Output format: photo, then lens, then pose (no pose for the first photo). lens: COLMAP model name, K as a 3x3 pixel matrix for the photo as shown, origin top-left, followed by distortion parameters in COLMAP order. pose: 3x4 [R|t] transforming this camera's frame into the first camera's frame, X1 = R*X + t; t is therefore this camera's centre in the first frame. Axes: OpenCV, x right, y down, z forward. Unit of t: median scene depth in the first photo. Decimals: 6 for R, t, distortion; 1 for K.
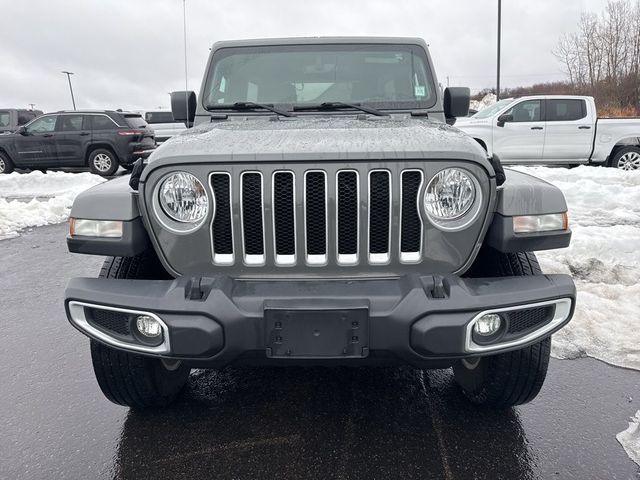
lens RADIAL K [[464.8, 0, 314.0], [0, 464.8, 233.8], [0, 0, 1]] dist [0.020464, -0.011326]
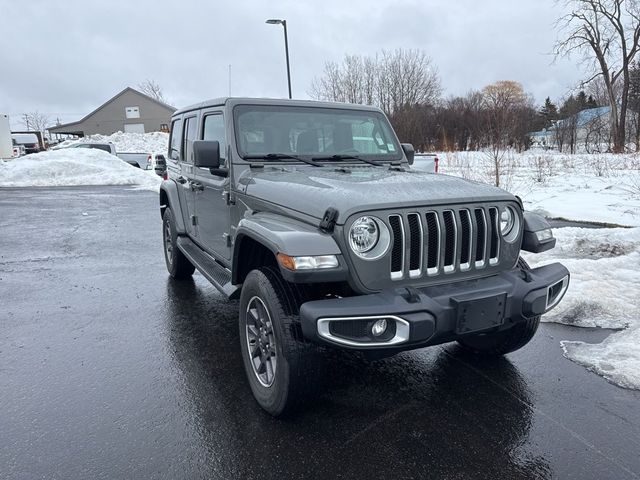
lens RADIAL K [[464.8, 0, 318.9], [0, 464.8, 238.5], [0, 0, 1]] dist [0.020464, -0.011326]
pose [[0.879191, -0.071291, 0.471106, -1.139479], [0.095333, 0.995070, -0.027332, -0.043786], [-0.466835, 0.068942, 0.881653, -0.146956]]
